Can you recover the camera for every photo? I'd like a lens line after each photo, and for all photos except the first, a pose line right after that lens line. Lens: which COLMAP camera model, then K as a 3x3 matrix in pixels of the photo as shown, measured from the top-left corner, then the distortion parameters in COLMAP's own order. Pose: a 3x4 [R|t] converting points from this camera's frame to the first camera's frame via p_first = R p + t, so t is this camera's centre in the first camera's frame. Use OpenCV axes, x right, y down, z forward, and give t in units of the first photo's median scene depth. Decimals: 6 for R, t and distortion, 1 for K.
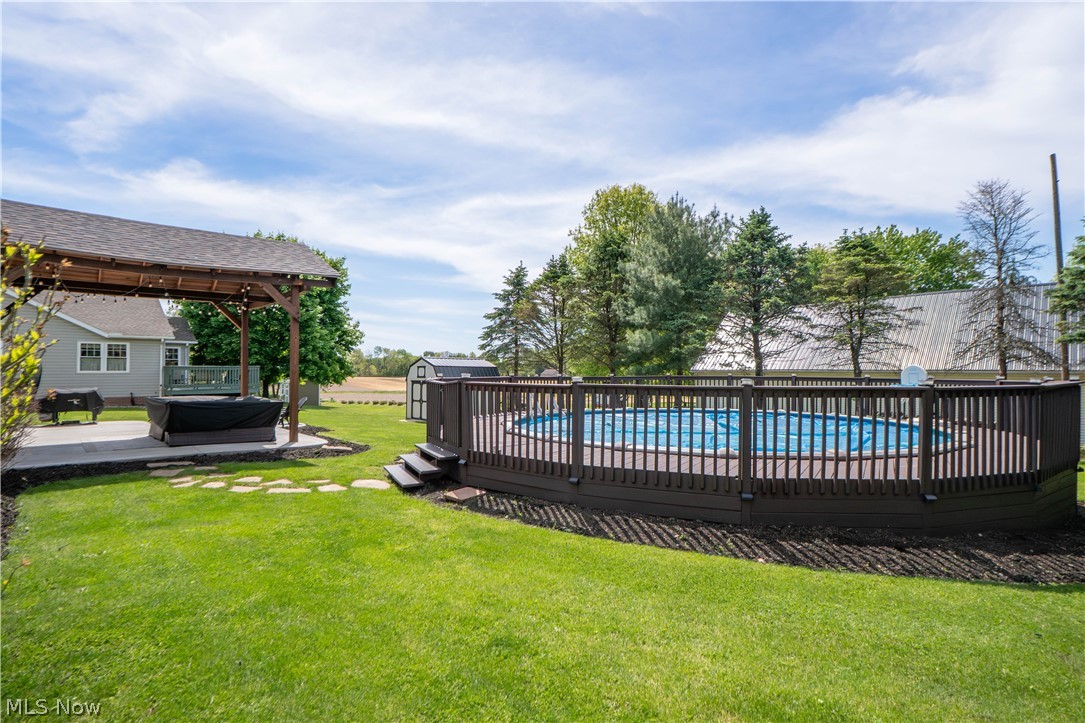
lens RADIAL K [[571.6, 0, 526.7], [0, 571.6, 378.0], [0, 0, 1]] dist [-0.007306, -0.002263]
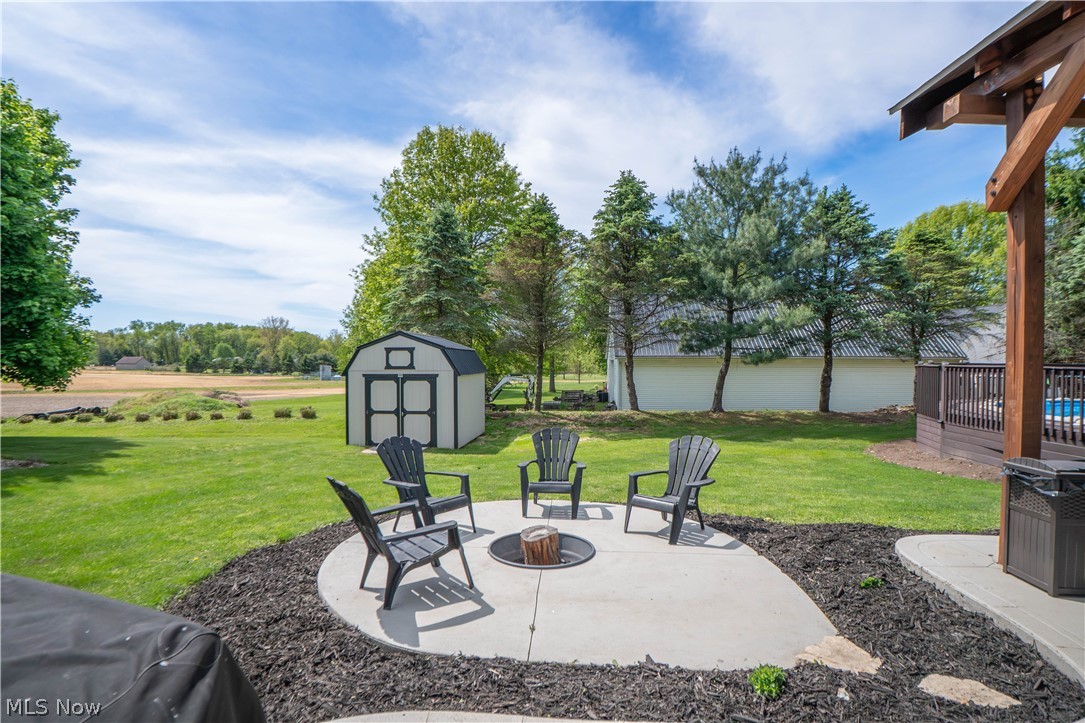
lens RADIAL K [[543.6, 0, 532.2], [0, 543.6, 368.2], [0, 0, 1]] dist [-0.024294, 0.005103]
pose [[0.739487, -0.018529, 0.672916, -0.349592], [0.013408, 0.999828, 0.012797, -0.004732], [-0.673038, -0.000441, 0.739608, 0.444474]]
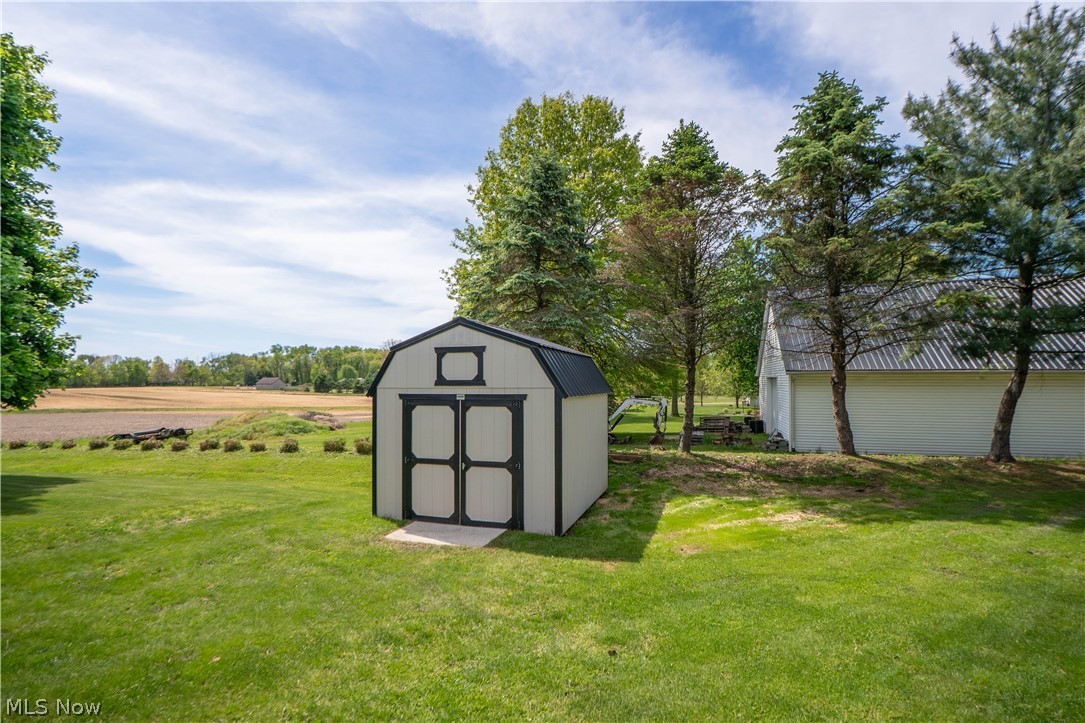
lens RADIAL K [[543.6, 0, 528.3], [0, 543.6, 363.2], [0, 0, 1]] dist [-0.024294, 0.005103]
pose [[0.862486, 0.008038, 0.506017, -0.240255], [0.013019, 0.999190, -0.038064, -0.000365], [-0.505913, 0.039418, 0.861683, 0.599979]]
